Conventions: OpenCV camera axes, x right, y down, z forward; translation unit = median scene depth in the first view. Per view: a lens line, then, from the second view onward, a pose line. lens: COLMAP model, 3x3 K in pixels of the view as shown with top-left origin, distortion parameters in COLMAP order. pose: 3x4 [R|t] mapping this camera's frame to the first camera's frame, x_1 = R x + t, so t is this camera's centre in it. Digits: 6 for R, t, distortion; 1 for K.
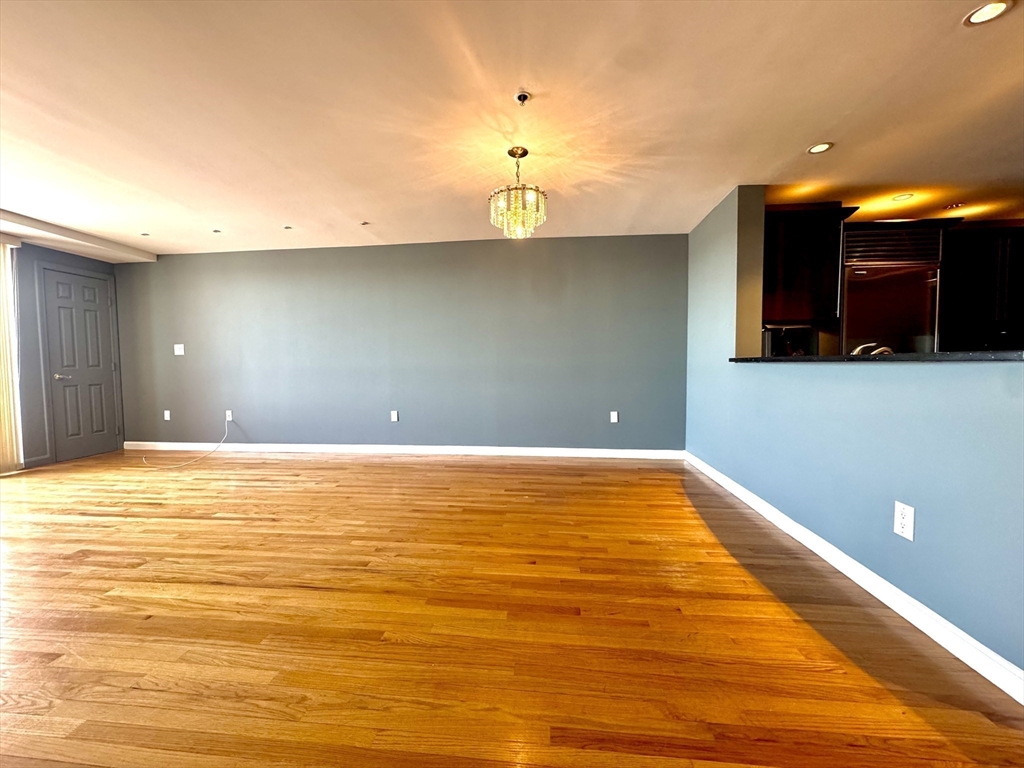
lens RADIAL K [[407.0, 0, 512.2], [0, 407.0, 385.5], [0, 0, 1]] dist [0.000122, 0.000456]
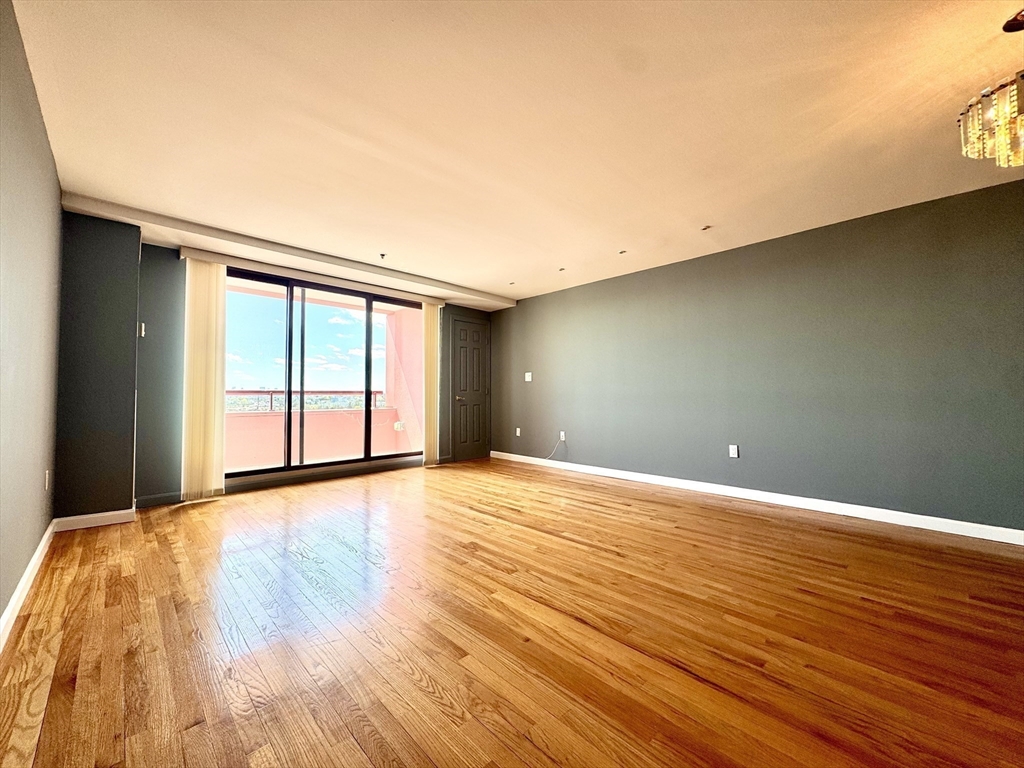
lens RADIAL K [[407.0, 0, 511.3], [0, 407.0, 385.2], [0, 0, 1]] dist [0.000122, 0.000456]
pose [[0.769222, -0.006556, -0.638948, -0.182582], [-0.040457, 0.997441, -0.058940, 0.014256], [0.637699, 0.071188, 0.766989, 0.115962]]
